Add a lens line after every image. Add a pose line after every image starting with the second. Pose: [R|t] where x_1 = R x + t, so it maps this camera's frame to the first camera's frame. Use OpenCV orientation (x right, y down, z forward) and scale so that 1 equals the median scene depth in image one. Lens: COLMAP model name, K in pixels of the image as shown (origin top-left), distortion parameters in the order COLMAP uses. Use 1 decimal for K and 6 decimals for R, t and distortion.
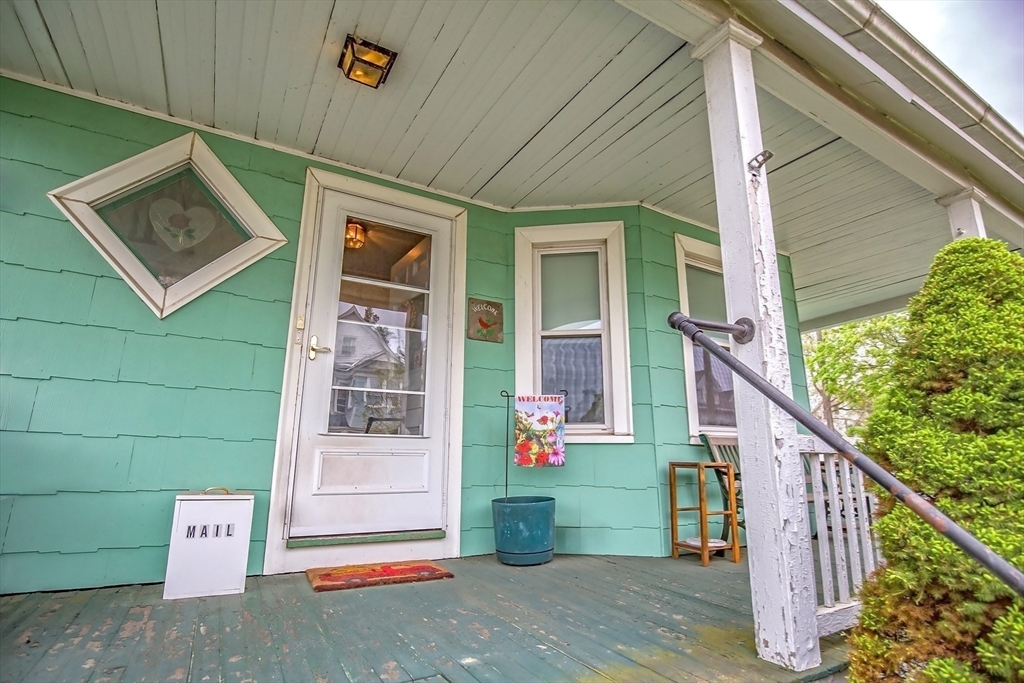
lens RADIAL K [[524.5, 0, 513.8], [0, 524.5, 343.2], [0, 0, 1]] dist [-0.015463, 0.000332]
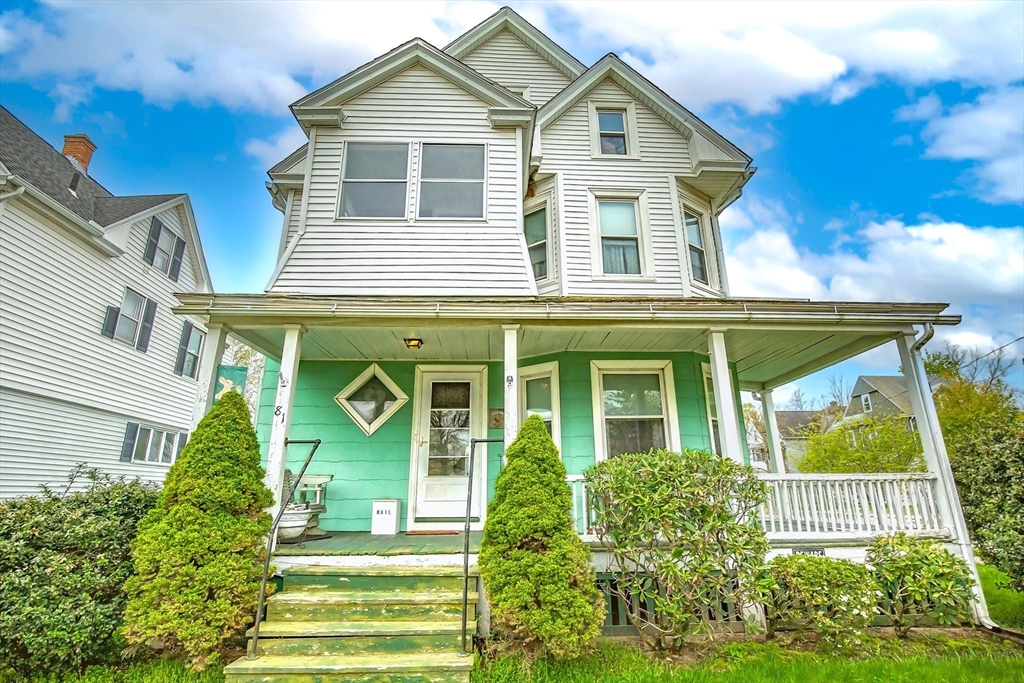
lens RADIAL K [[489.7, 0, 514.3], [0, 489.7, 338.6], [0, 0, 1]] dist [-0.013577, 0.000373]
pose [[0.899692, -0.152344, -0.409079, 1.045686], [0.119970, 0.987332, -0.103840, -0.178893], [0.419717, 0.044346, 0.906571, -0.948508]]
